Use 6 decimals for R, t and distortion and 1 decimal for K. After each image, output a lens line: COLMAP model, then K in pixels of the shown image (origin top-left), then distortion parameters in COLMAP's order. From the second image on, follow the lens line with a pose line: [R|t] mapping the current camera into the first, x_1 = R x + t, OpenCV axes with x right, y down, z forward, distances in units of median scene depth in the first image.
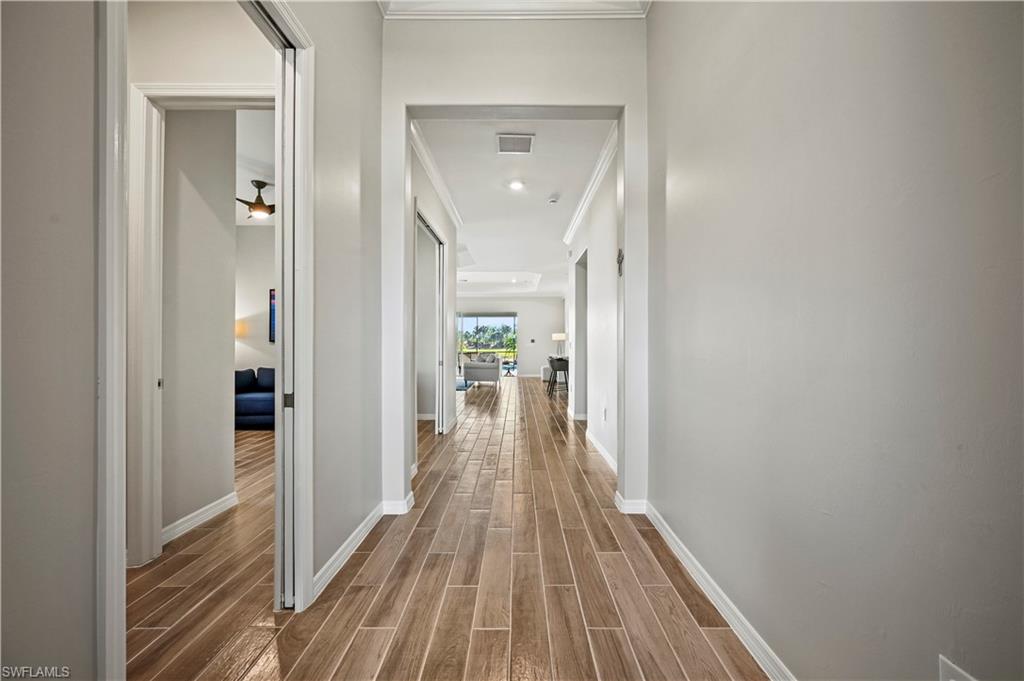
lens RADIAL K [[412.0, 0, 514.3], [0, 412.0, 342.4], [0, 0, 1]] dist [-0.001074, 0.001470]
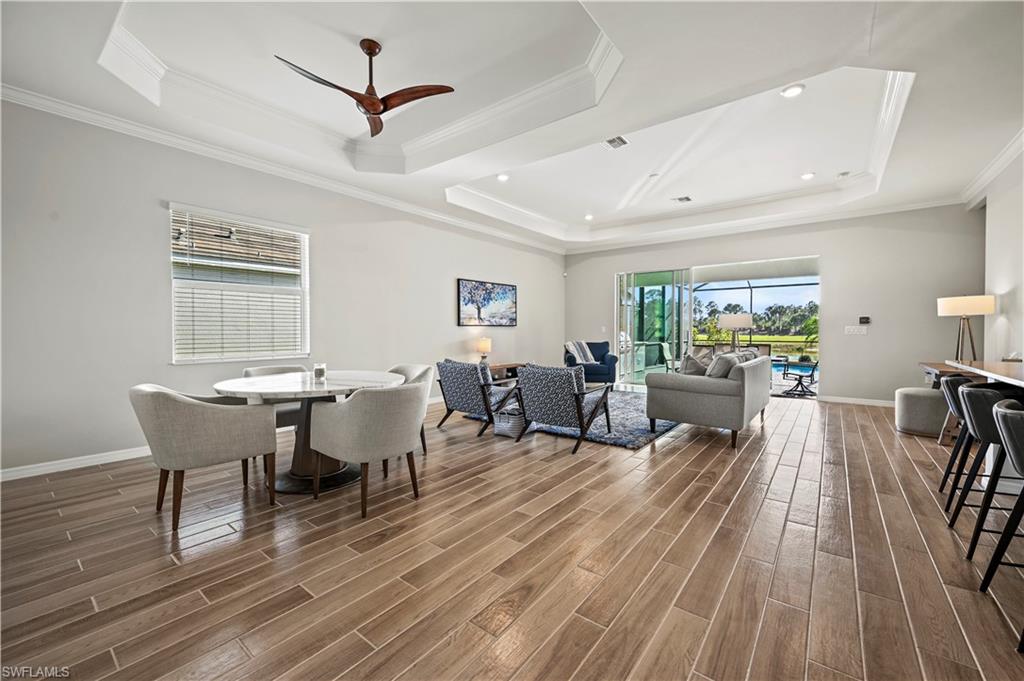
lens RADIAL K [[412.0, 0, 517.3], [0, 412.0, 329.9], [0, 0, 1]] dist [-0.001074, 0.001470]
pose [[0.793980, 0.002323, -0.607939, 0.018126], [0.001025, 0.999986, 0.005160, 0.003510], [0.607943, -0.004720, 0.793967, 0.463443]]
